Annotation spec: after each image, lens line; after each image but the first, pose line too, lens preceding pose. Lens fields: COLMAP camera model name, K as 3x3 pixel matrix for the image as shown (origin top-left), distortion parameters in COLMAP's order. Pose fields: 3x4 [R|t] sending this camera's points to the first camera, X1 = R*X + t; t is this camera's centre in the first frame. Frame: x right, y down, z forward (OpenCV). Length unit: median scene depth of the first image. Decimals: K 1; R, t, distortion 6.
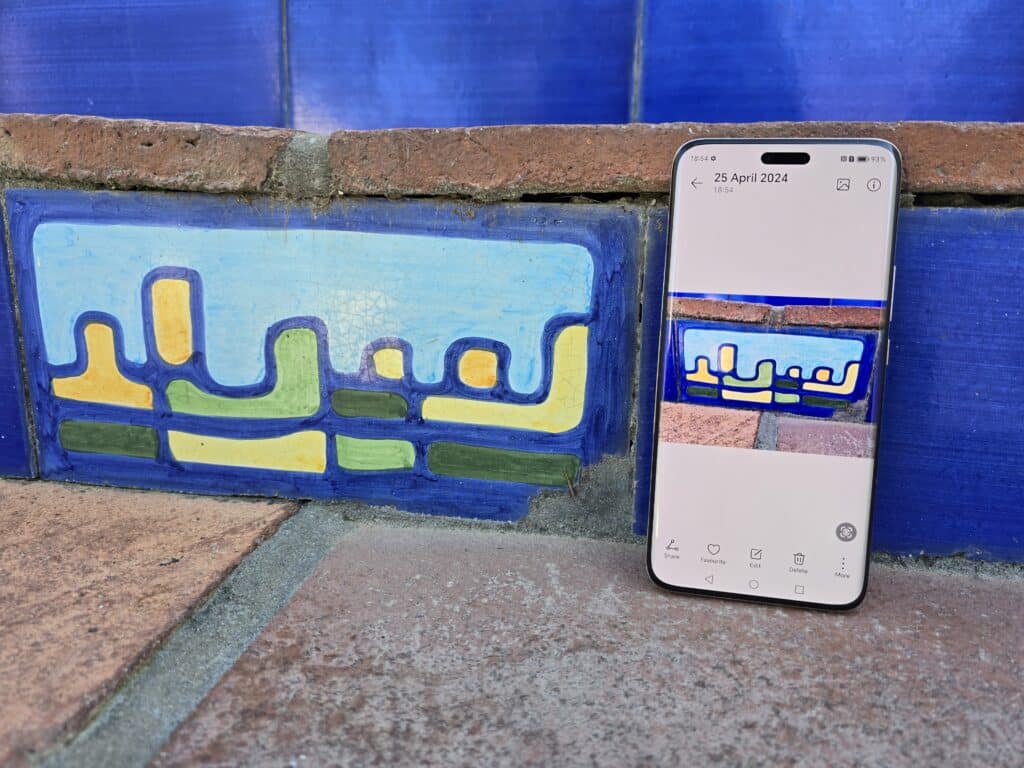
lens RADIAL K [[723.4, 0, 510.3], [0, 723.4, 379.3], [0, 0, 1]] dist [0.007749, -0.022748]
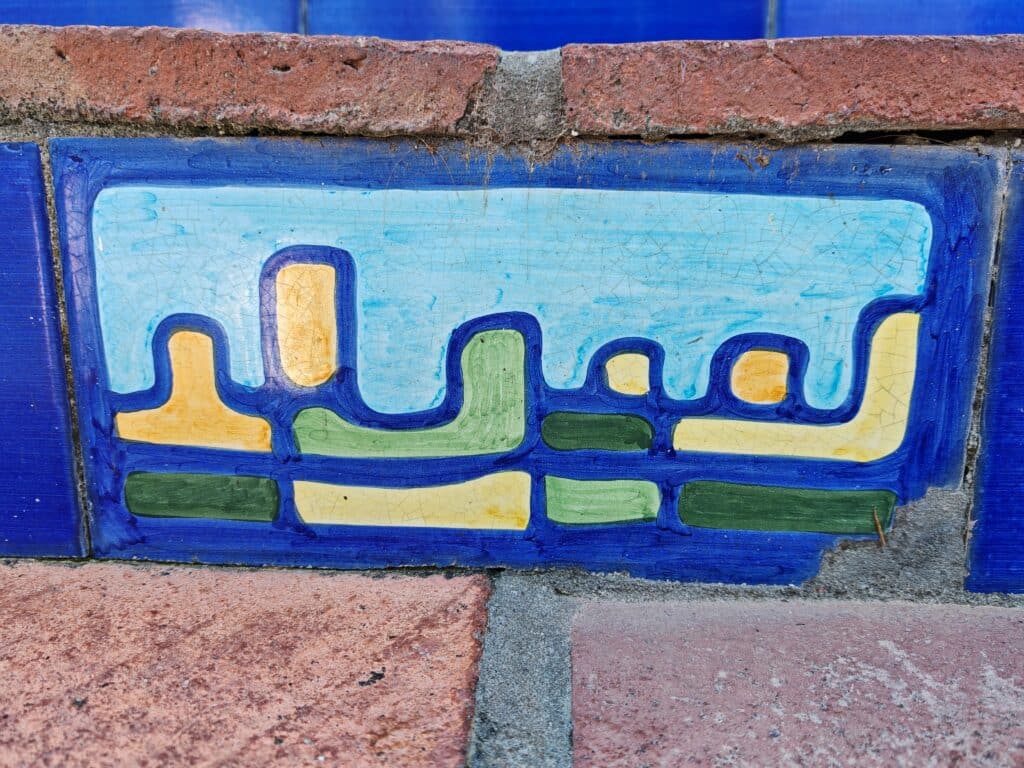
lens RADIAL K [[882.5, 0, 512.0], [0, 882.5, 384.0], [0, 0, 1]] dist [-0.035539, 0.002488]
pose [[0.995796, -0.037781, 0.083446, -0.365746], [0.037226, 0.999273, 0.008197, -0.024186], [-0.083695, -0.005056, 0.996479, 0.152679]]
